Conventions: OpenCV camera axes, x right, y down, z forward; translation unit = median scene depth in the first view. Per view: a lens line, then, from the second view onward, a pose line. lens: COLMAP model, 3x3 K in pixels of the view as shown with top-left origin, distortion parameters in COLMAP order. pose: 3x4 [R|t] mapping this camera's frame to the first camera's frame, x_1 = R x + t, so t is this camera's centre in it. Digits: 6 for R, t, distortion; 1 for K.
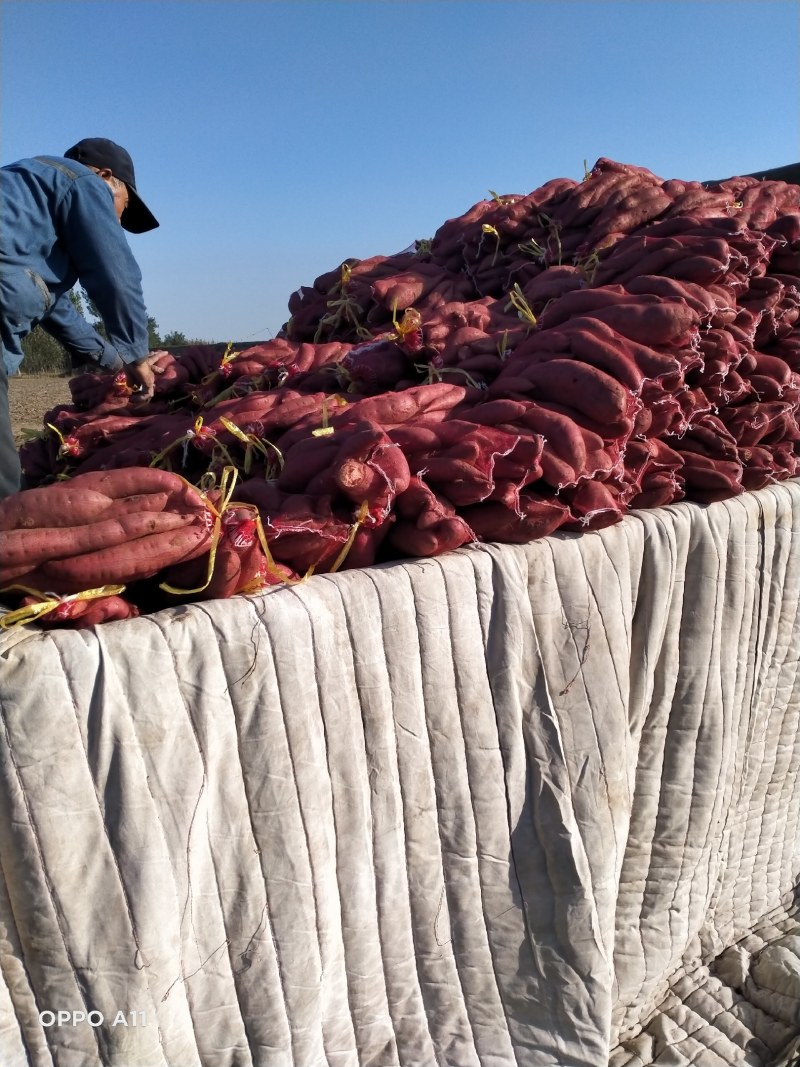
lens RADIAL K [[895.5, 0, 400.0], [0, 895.5, 533.5], [0, 0, 1]] dist [0.114431, -0.275290]
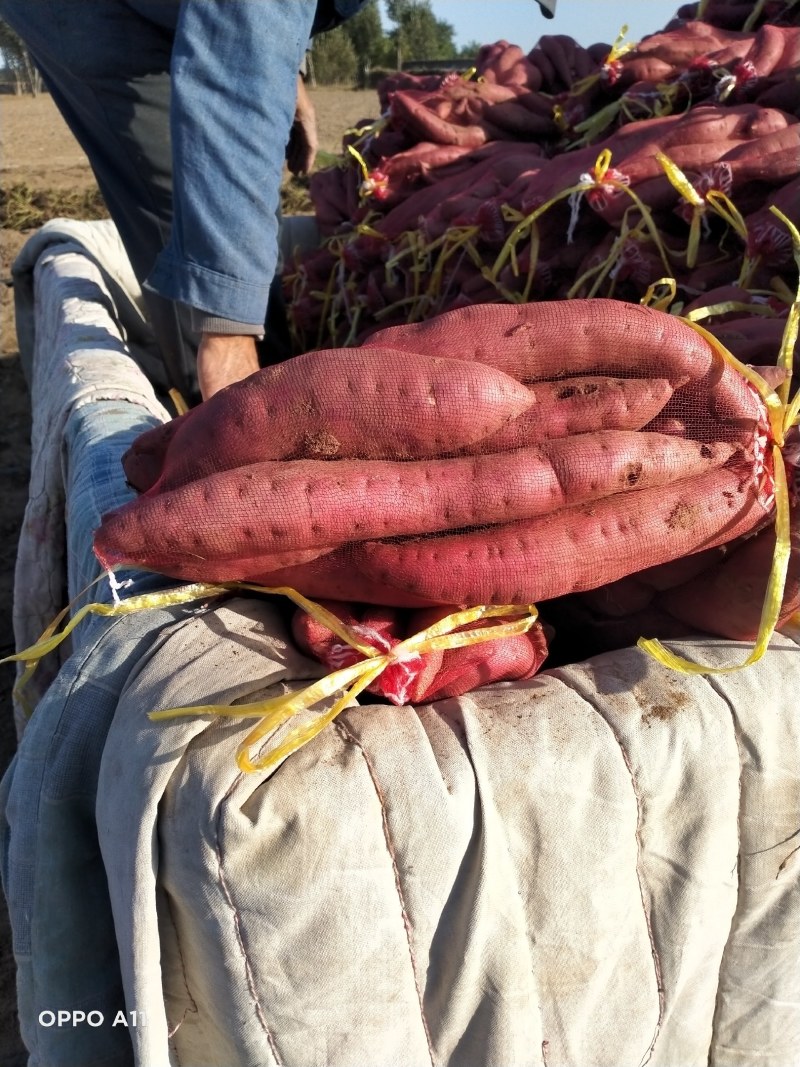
lens RADIAL K [[891.7, 0, 400.0], [0, 891.7, 533.5], [0, 0, 1]] dist [0.024220, -0.092034]
pose [[0.953621, 0.158713, -0.255769, -0.267892], [-0.081435, 0.954043, 0.288391, -0.083683], [0.289786, -0.254187, 0.922720, 0.629286]]
